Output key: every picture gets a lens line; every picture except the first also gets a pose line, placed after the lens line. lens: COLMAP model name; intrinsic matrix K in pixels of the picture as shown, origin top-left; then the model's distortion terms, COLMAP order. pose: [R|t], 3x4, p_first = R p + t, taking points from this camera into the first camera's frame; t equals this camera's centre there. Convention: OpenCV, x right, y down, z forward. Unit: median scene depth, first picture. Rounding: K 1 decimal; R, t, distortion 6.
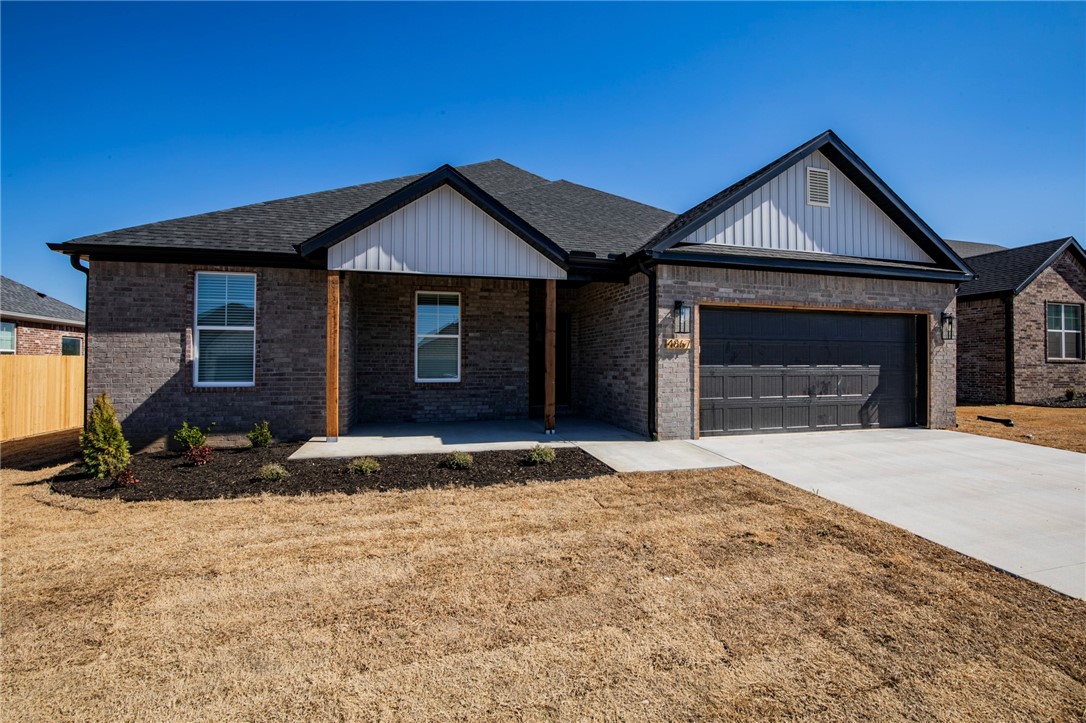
lens RADIAL K [[506.4, 0, 544.0], [0, 506.4, 359.5], [0, 0, 1]] dist [-0.024200, 0.001508]
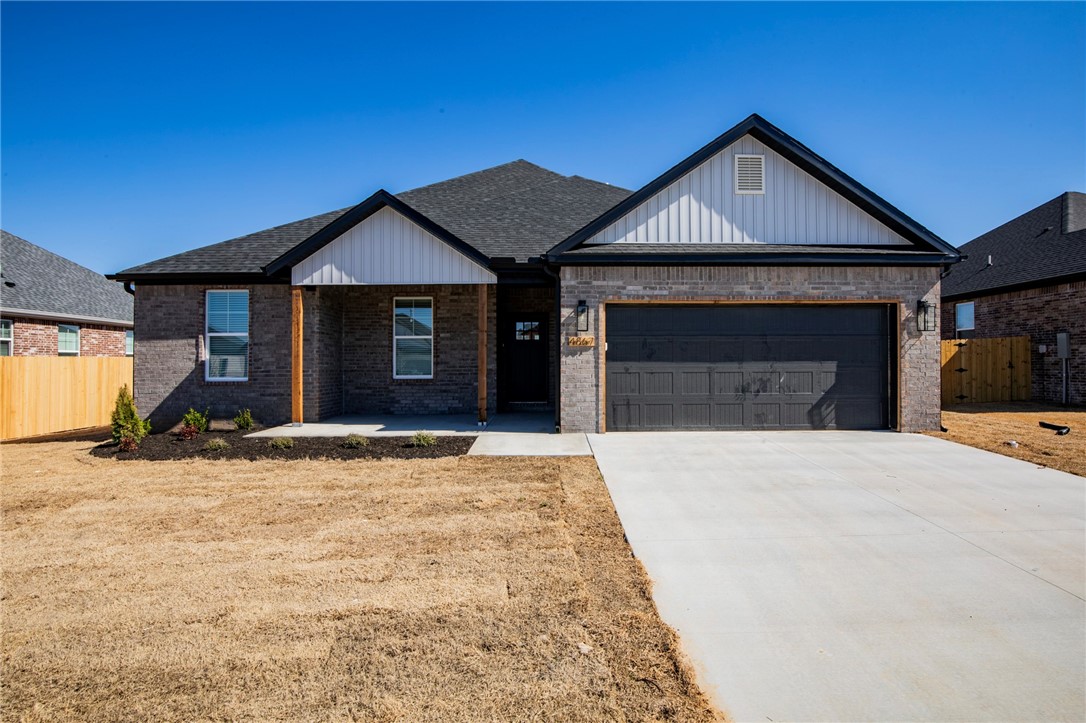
lens RADIAL K [[559.4, 0, 542.1], [0, 559.4, 358.0], [0, 0, 1]] dist [-0.014415, 0.000283]
pose [[0.965520, -0.007831, -0.260212, 0.464628], [0.007807, 0.999969, -0.001123, 0.003631], [0.260213, -0.000947, 0.965551, -0.132413]]
